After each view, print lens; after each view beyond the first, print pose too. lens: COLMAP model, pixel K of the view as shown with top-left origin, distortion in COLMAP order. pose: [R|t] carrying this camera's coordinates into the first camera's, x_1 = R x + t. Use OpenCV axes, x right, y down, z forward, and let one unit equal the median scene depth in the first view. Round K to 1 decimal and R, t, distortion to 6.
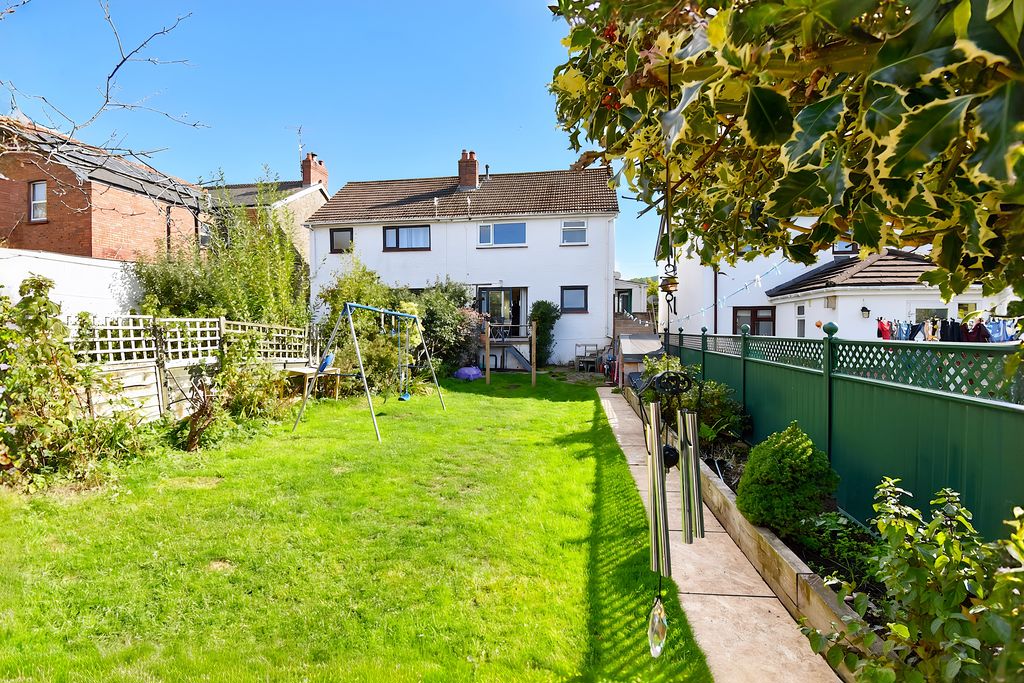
lens RADIAL K [[456.1, 0, 515.1], [0, 456.1, 335.9], [0, 0, 1]] dist [0.002604, -0.011540]
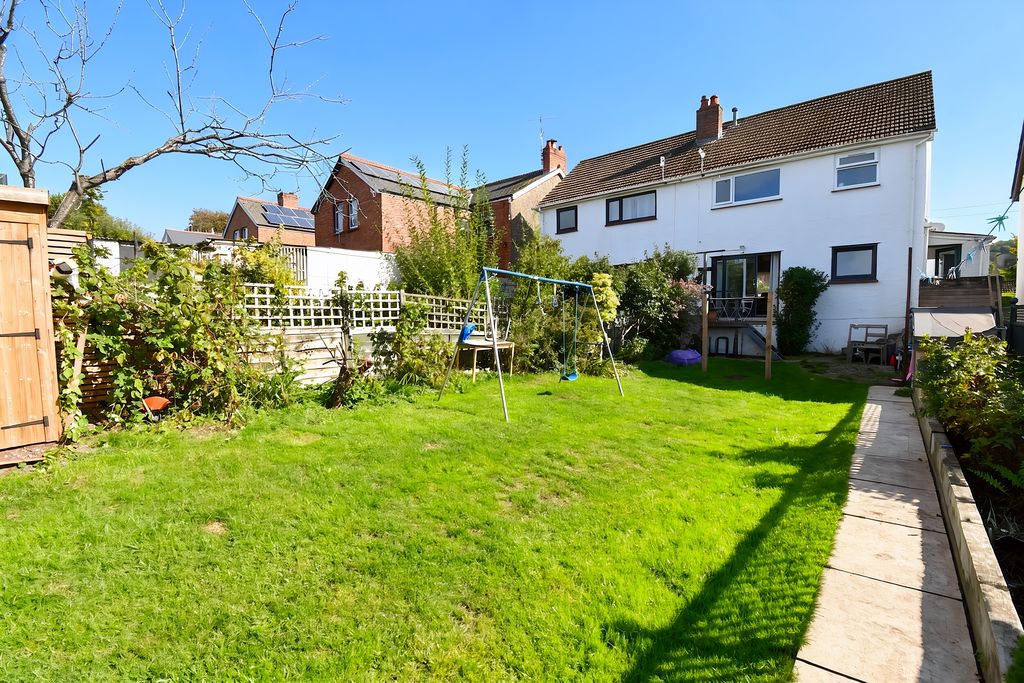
lens RADIAL K [[456.1, 0, 511.3], [0, 456.1, 338.8], [0, 0, 1]] dist [0.002604, -0.011540]
pose [[0.841024, 0.024514, -0.540443, 0.102140], [-0.004258, 0.999242, 0.038698, 0.020525], [0.540982, -0.030245, 0.840490, 0.150474]]
